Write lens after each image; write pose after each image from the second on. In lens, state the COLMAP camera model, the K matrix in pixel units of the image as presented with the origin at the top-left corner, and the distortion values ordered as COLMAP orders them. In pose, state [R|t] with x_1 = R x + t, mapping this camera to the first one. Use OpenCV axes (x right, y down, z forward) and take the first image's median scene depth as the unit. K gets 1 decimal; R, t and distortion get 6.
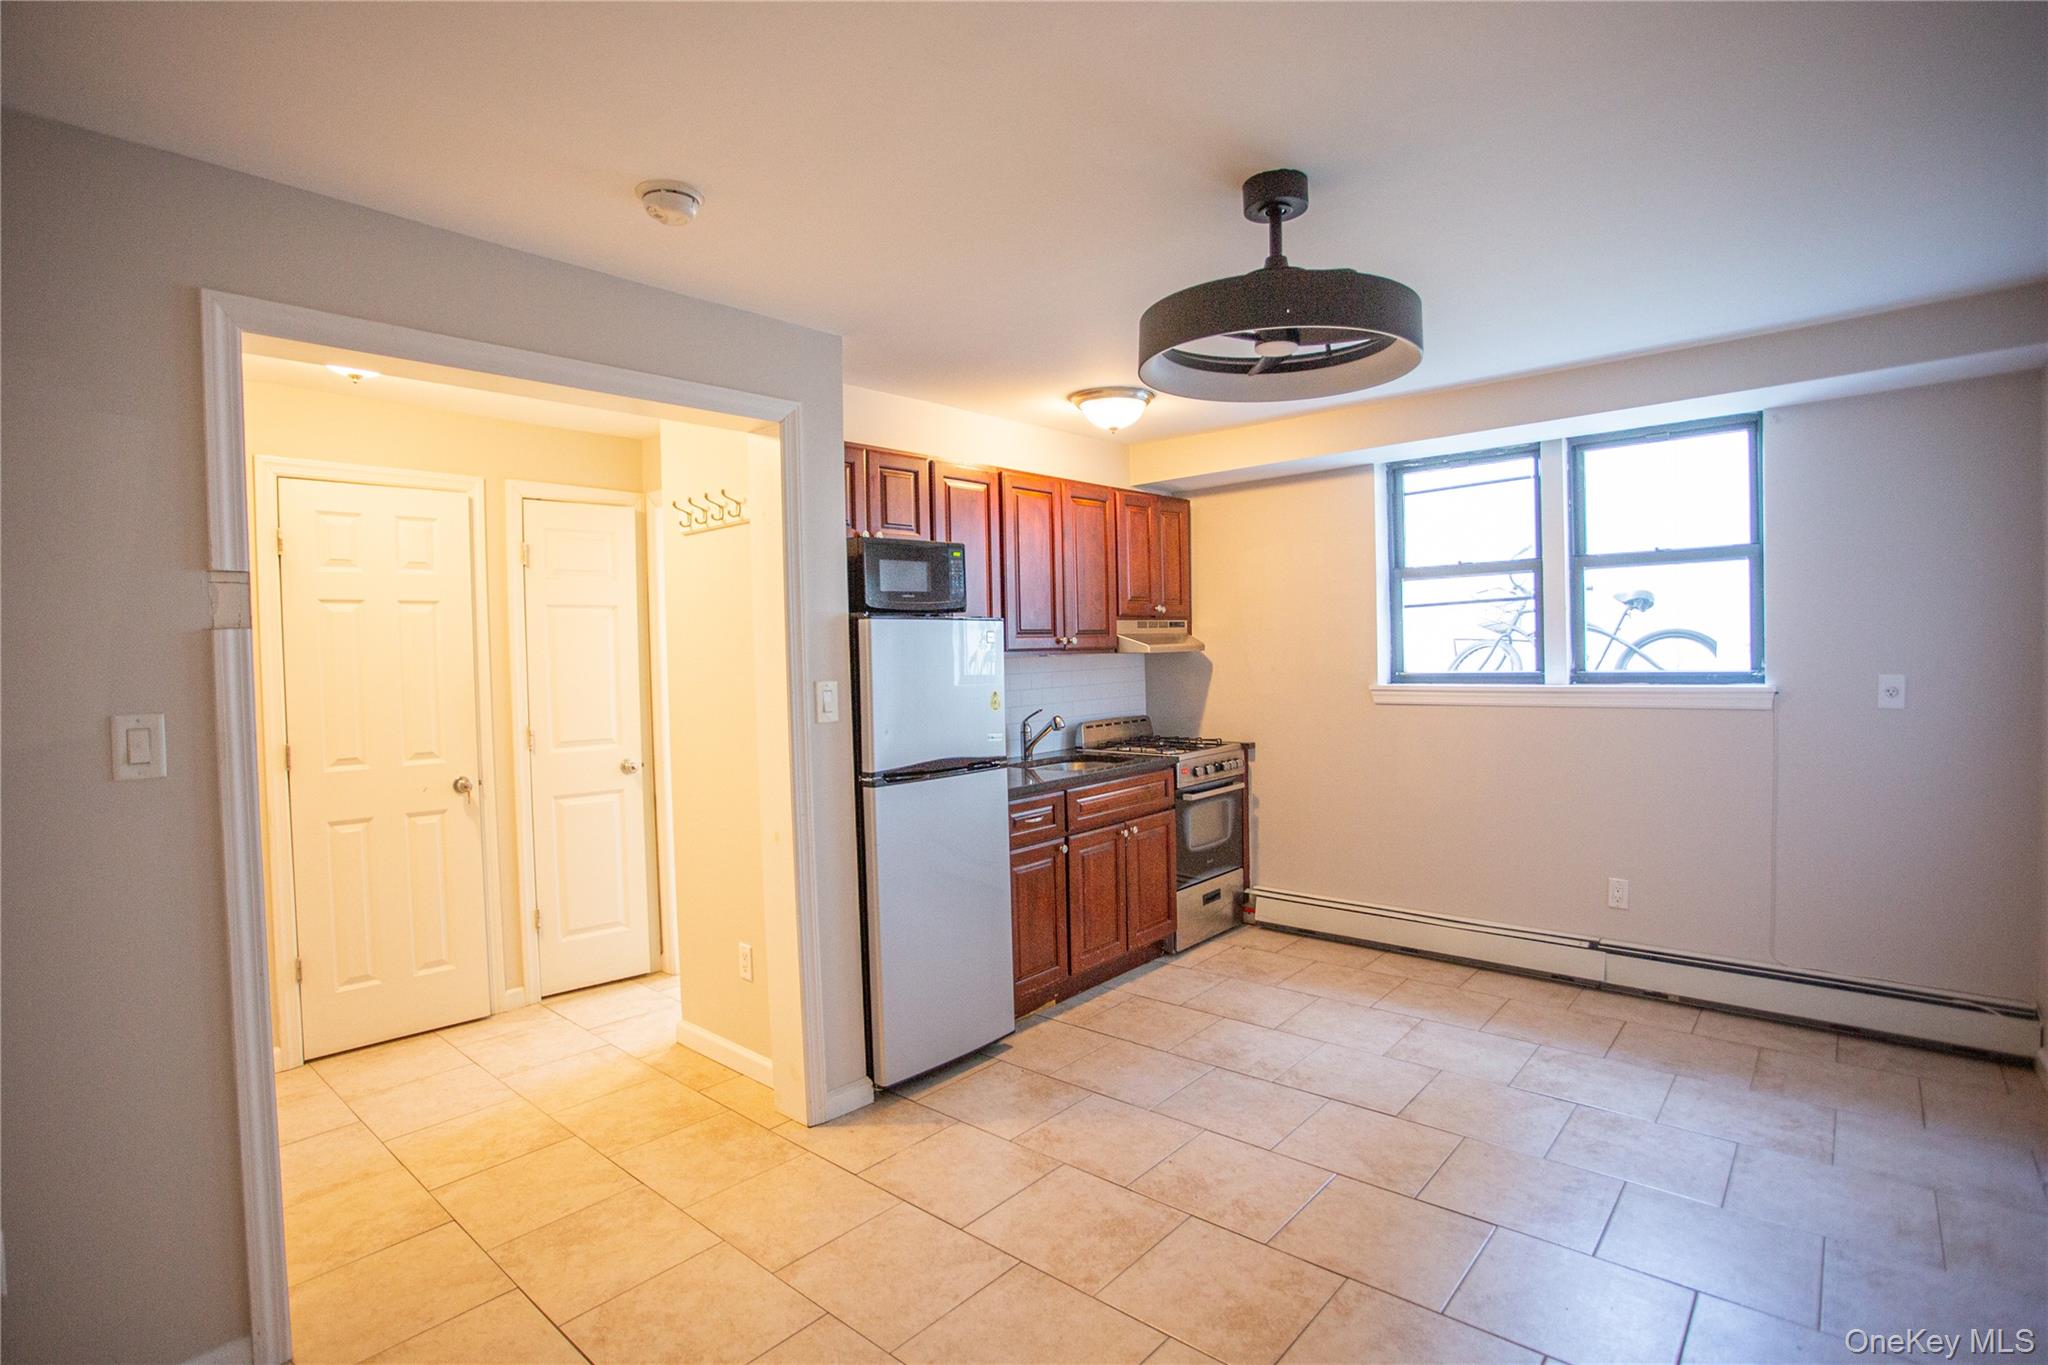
lens RADIAL K [[994.4, 0, 1021.3], [0, 994.4, 676.7], [0, 0, 1]] dist [-0.066689, 0.027534]
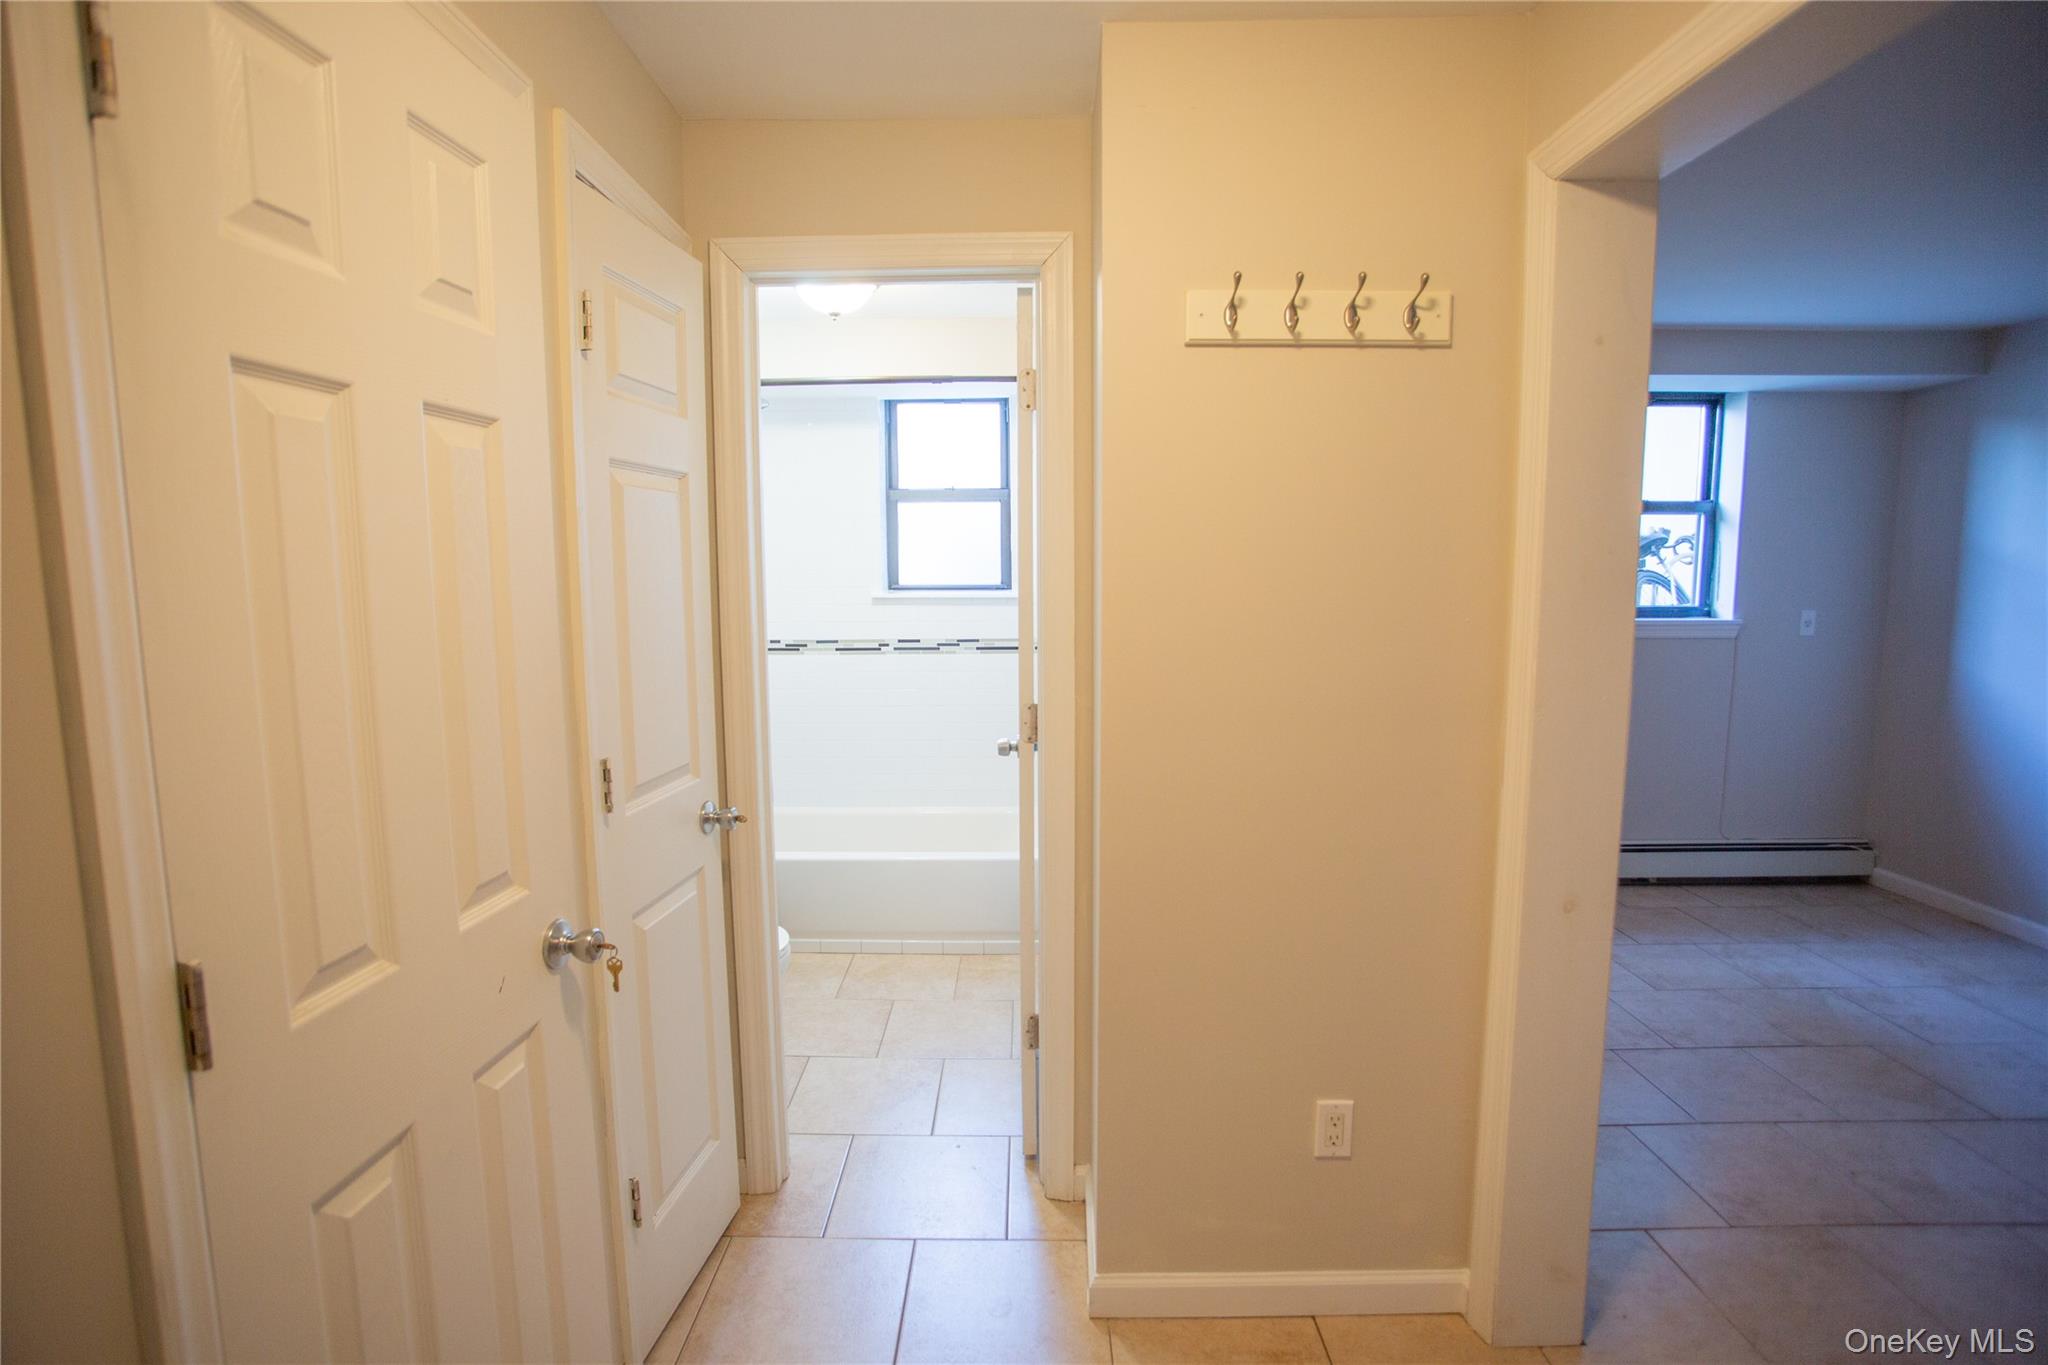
lens RADIAL K [[994.4, 0, 1019.0], [0, 994.4, 670.5], [0, 0, 1]] dist [-0.066689, 0.027534]
pose [[0.750852, -0.049490, 0.658613, -0.671545], [0.001808, 0.997339, 0.072882, -0.015249], [-0.660468, -0.053532, 0.748944, 0.613102]]
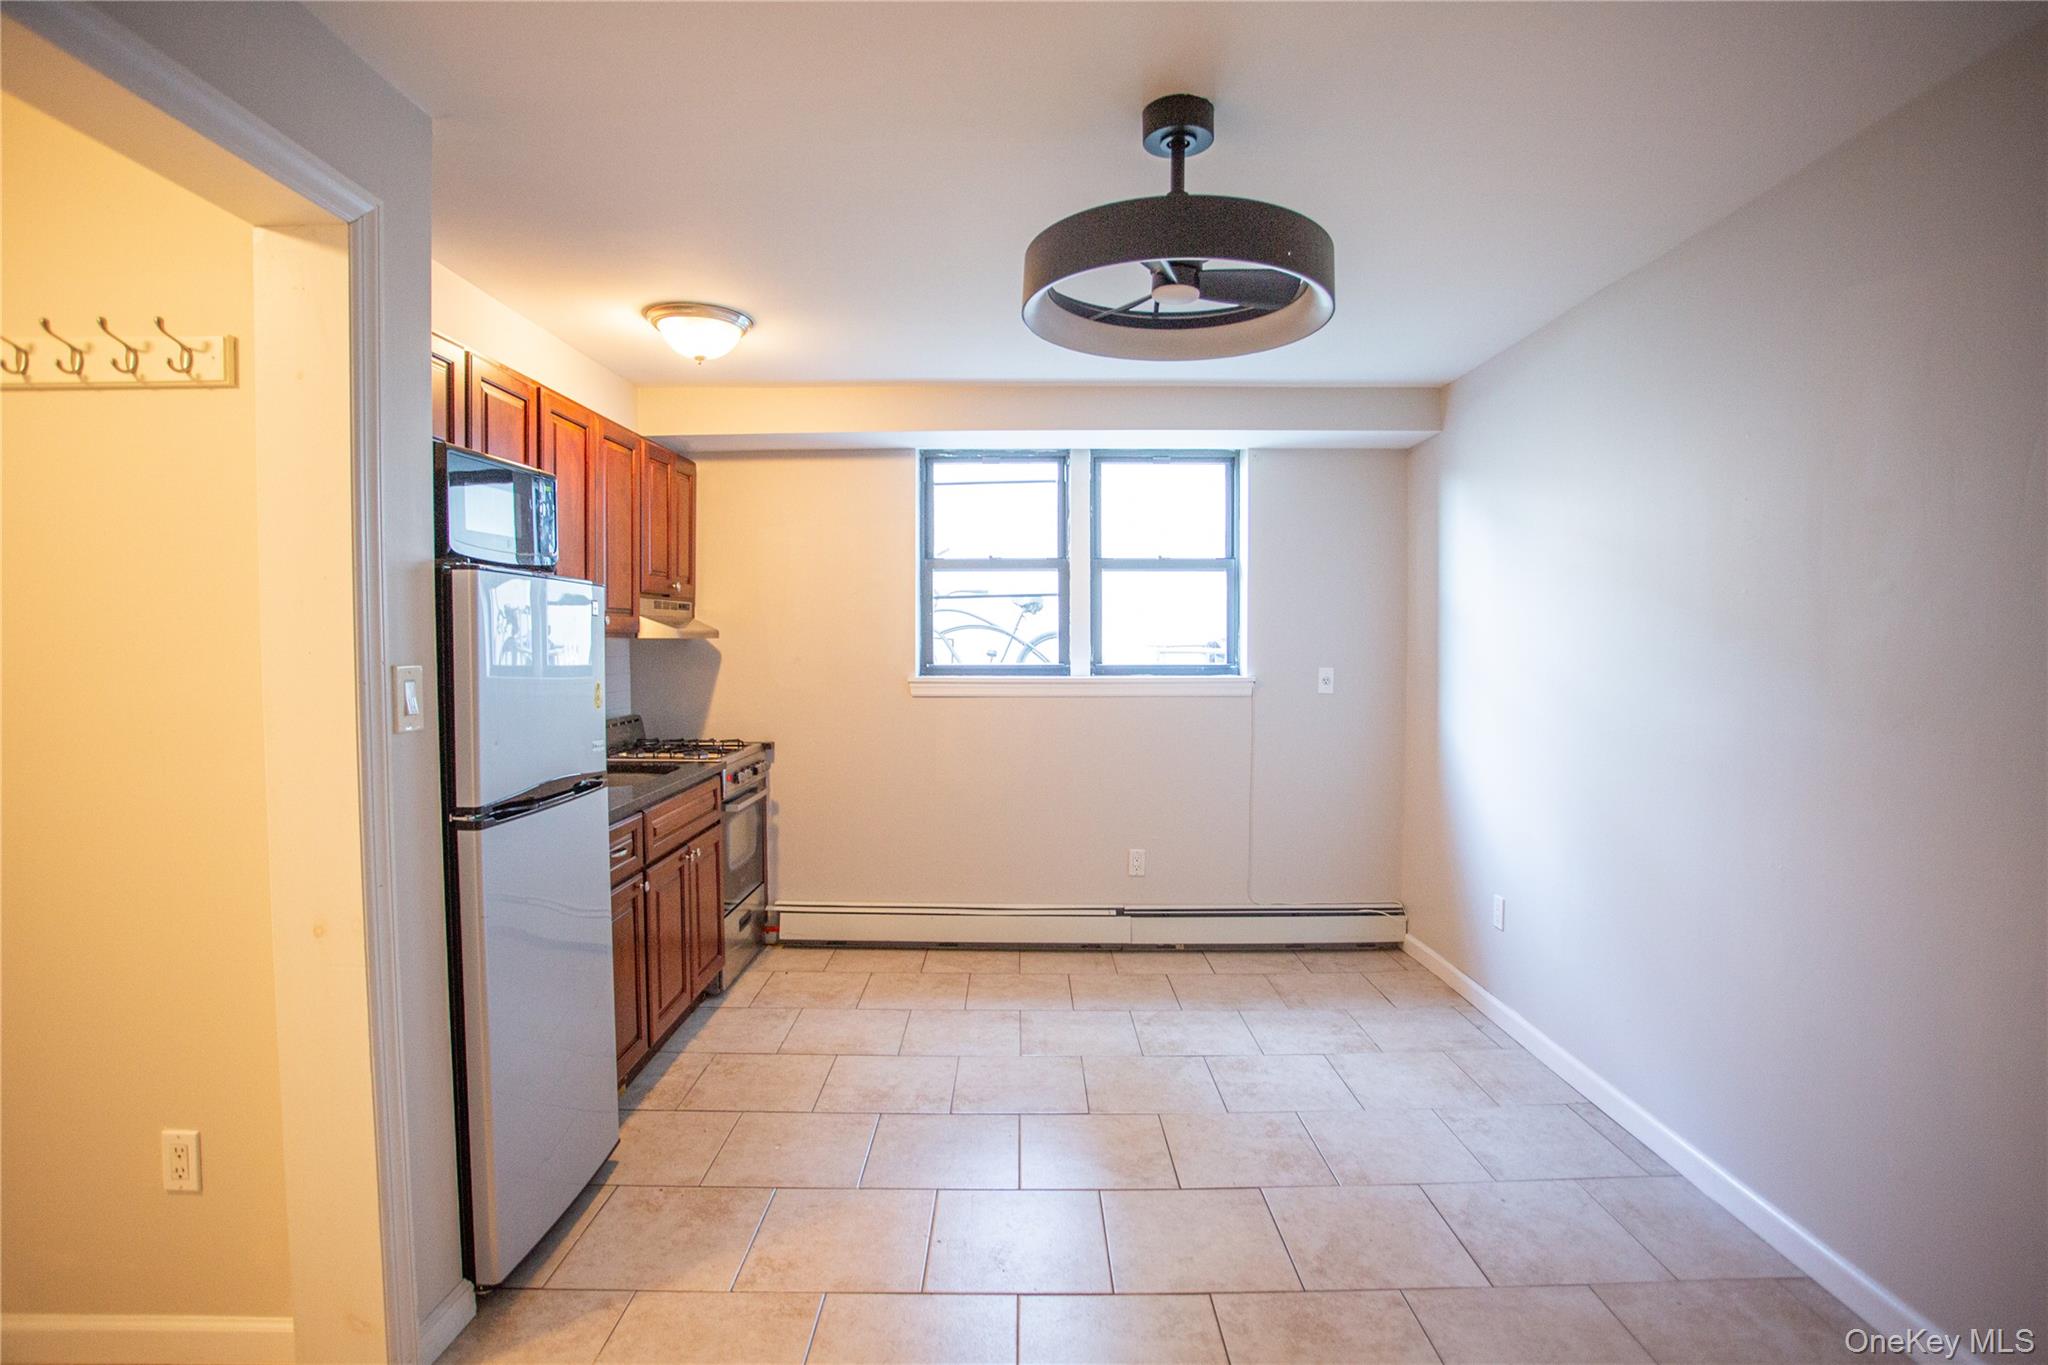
lens RADIAL K [[994.4, 0, 1021.0], [0, 994.4, 675.1], [0, 0, 1]] dist [-0.066689, 0.027534]
pose [[0.749671, 0.001486, 0.661809, -0.243276], [-0.000822, 0.999999, -0.001314, 0.008899], [-0.661810, 0.000441, 0.749671, 0.230500]]
